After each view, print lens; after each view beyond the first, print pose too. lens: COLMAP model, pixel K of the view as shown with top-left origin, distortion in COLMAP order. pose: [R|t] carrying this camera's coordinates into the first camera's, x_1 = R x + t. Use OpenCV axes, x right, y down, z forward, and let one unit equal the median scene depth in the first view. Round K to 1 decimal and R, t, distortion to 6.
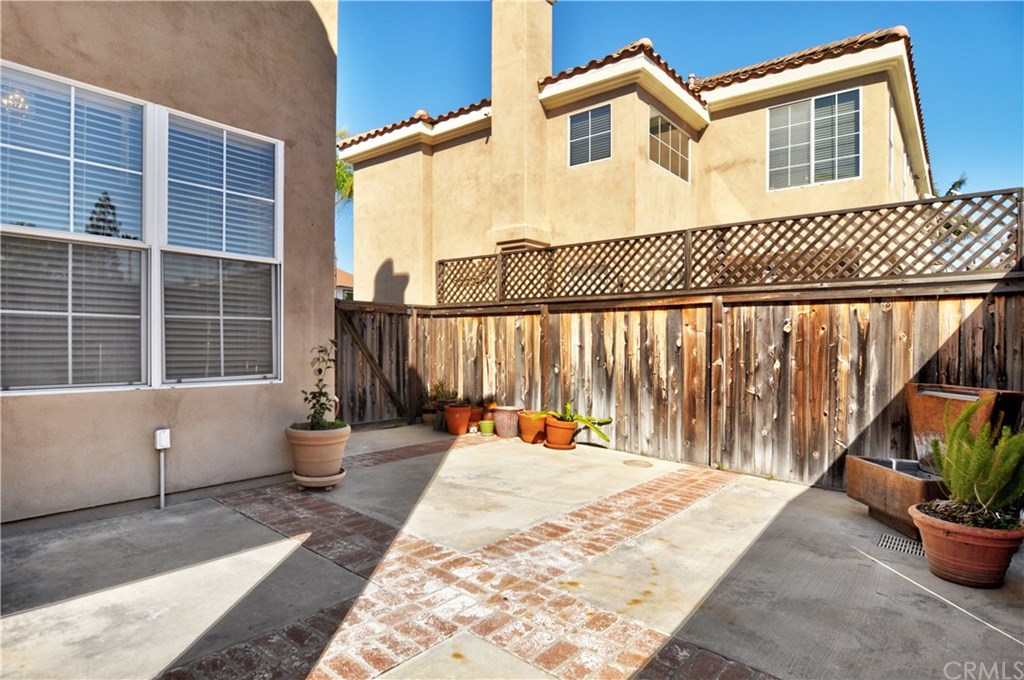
lens RADIAL K [[556.6, 0, 509.9], [0, 556.6, 337.2], [0, 0, 1]] dist [-0.006511, -0.005203]
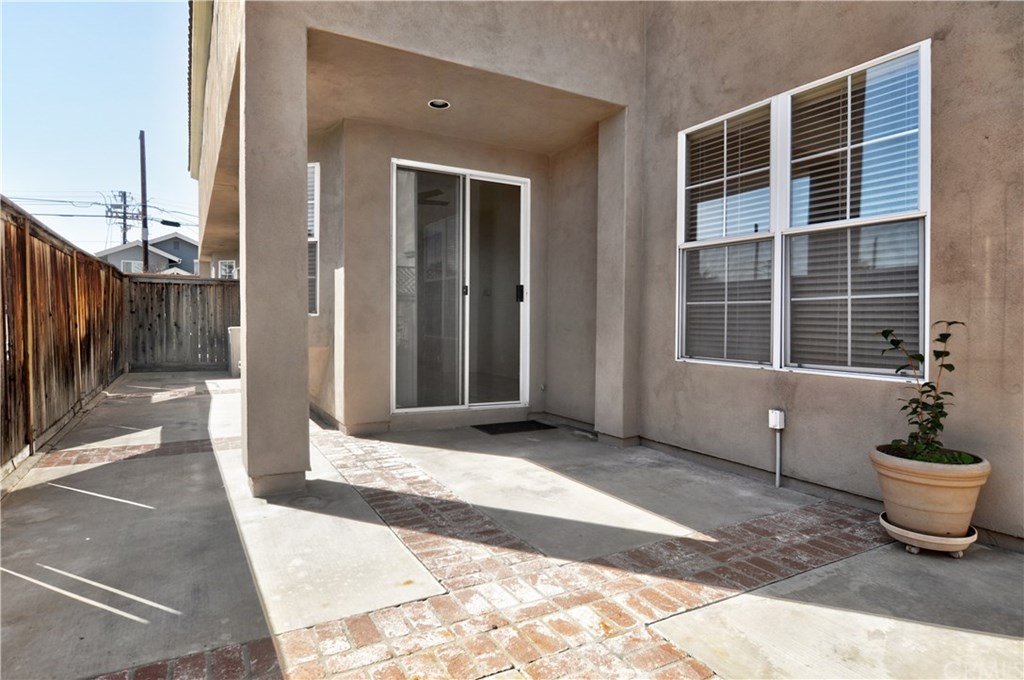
lens RADIAL K [[556.6, 0, 508.9], [0, 556.6, 343.8], [0, 0, 1]] dist [-0.006511, -0.005203]
pose [[-0.355991, 0.019021, -0.934296, 0.562925], [-0.013082, 0.999593, 0.025335, 0.026078], [0.934398, 0.021242, -0.355598, 0.991507]]
